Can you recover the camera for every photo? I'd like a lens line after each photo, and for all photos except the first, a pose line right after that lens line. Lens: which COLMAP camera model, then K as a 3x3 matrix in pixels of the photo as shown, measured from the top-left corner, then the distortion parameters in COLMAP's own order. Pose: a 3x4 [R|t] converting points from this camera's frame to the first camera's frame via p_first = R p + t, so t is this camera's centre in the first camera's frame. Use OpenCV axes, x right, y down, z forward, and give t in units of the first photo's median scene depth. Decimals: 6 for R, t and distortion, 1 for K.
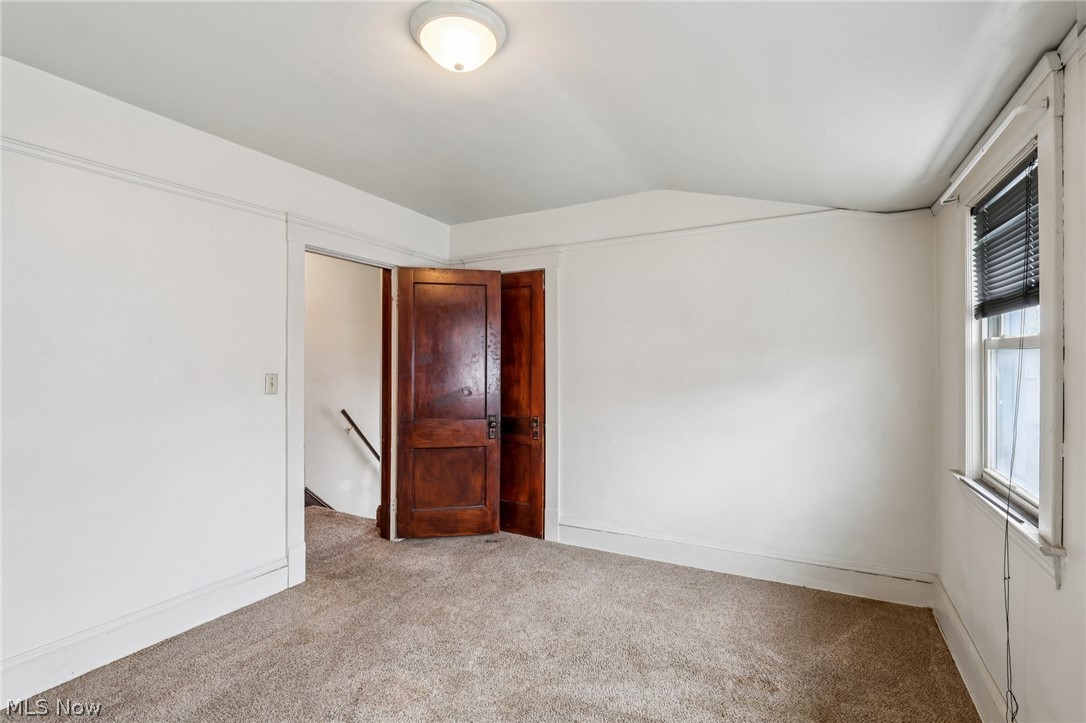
lens RADIAL K [[508.2, 0, 539.5], [0, 508.2, 360.7], [0, 0, 1]] dist [-0.000449, 0.000138]
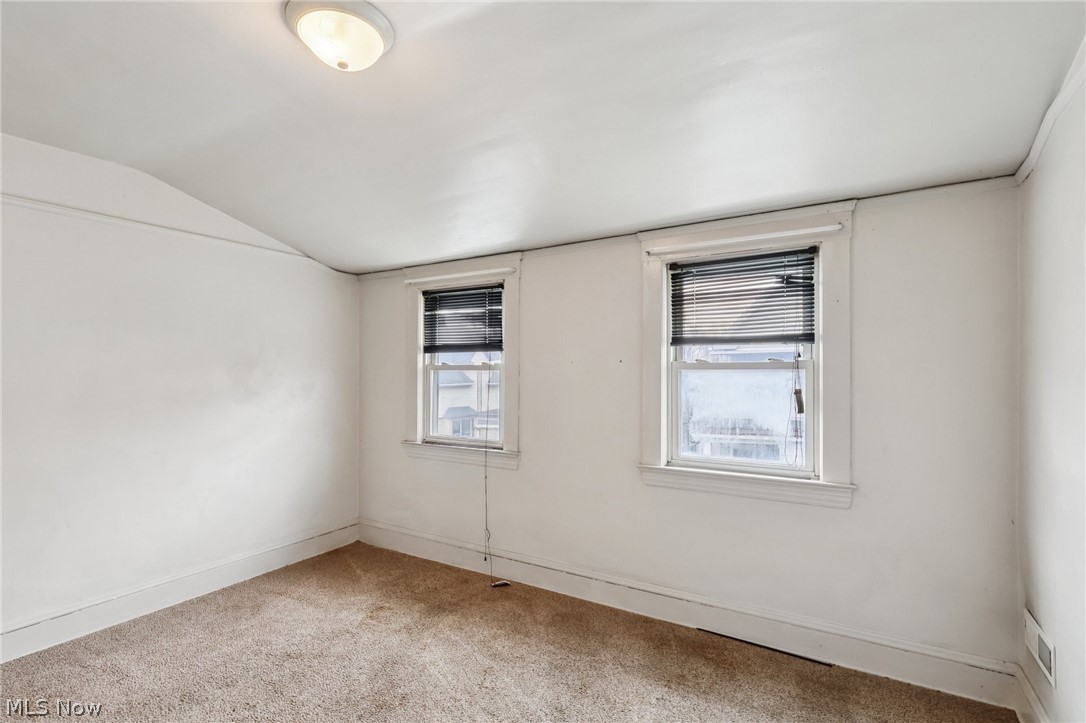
lens RADIAL K [[508.2, 0, 539.5], [0, 508.2, 360.7], [0, 0, 1]] dist [-0.000449, 0.000138]
pose [[0.051343, 0.033713, 0.998112, -0.699599], [-0.001698, 0.999432, -0.033670, 0.004557], [-0.998680, 0.000034, 0.051371, 0.373180]]
